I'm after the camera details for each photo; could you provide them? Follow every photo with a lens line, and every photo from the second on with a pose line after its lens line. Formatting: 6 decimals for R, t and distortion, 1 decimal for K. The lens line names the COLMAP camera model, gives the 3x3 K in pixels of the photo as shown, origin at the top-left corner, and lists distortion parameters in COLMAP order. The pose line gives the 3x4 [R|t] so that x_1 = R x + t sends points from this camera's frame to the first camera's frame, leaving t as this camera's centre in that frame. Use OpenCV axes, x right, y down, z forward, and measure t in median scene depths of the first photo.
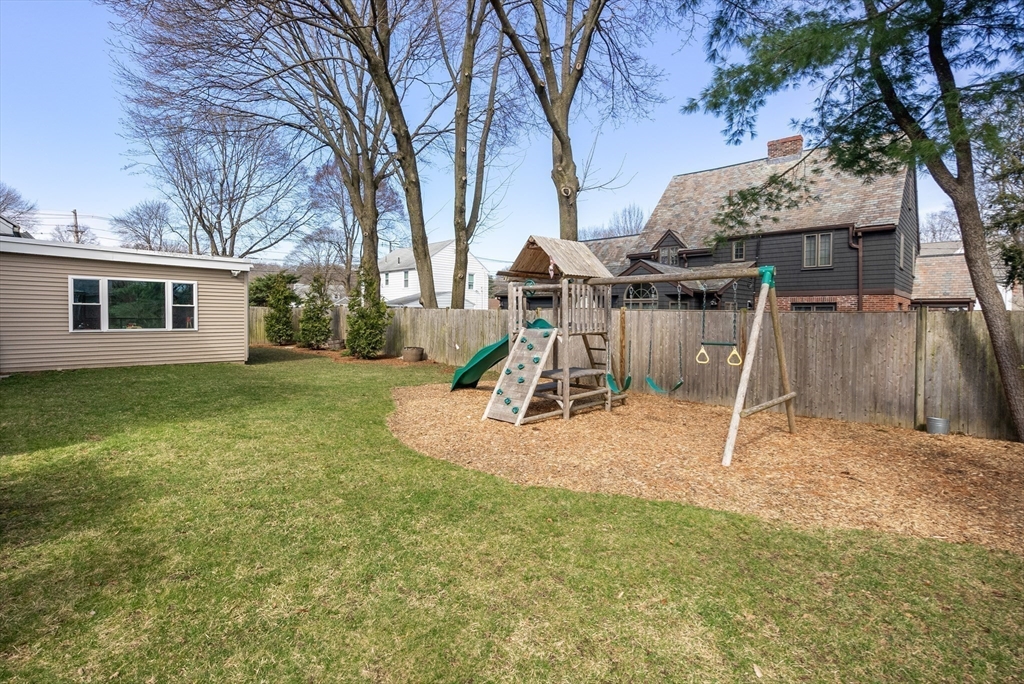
lens RADIAL K [[481.1, 0, 509.8], [0, 481.1, 333.0], [0, 0, 1]] dist [-0.021914, -0.000448]
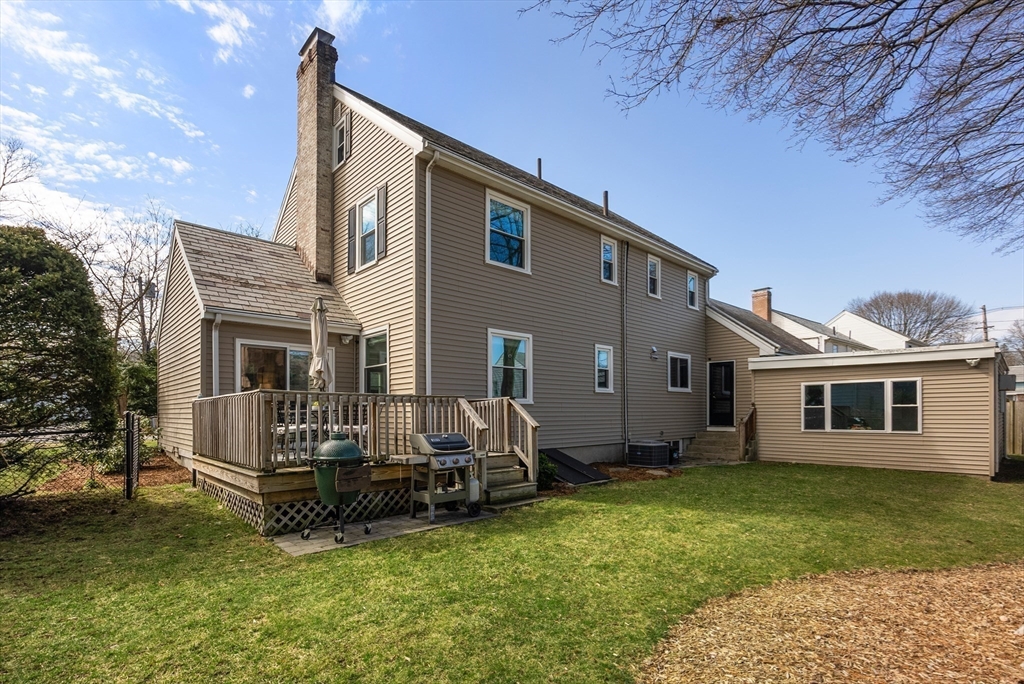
lens RADIAL K [[481.1, 0, 510.1], [0, 481.1, 339.8], [0, 0, 1]] dist [-0.021914, -0.000448]
pose [[-0.047924, -0.160804, -0.985822, 0.272536], [-0.035312, 0.986612, -0.159217, -0.010856], [0.998227, 0.027181, -0.052960, 0.297671]]
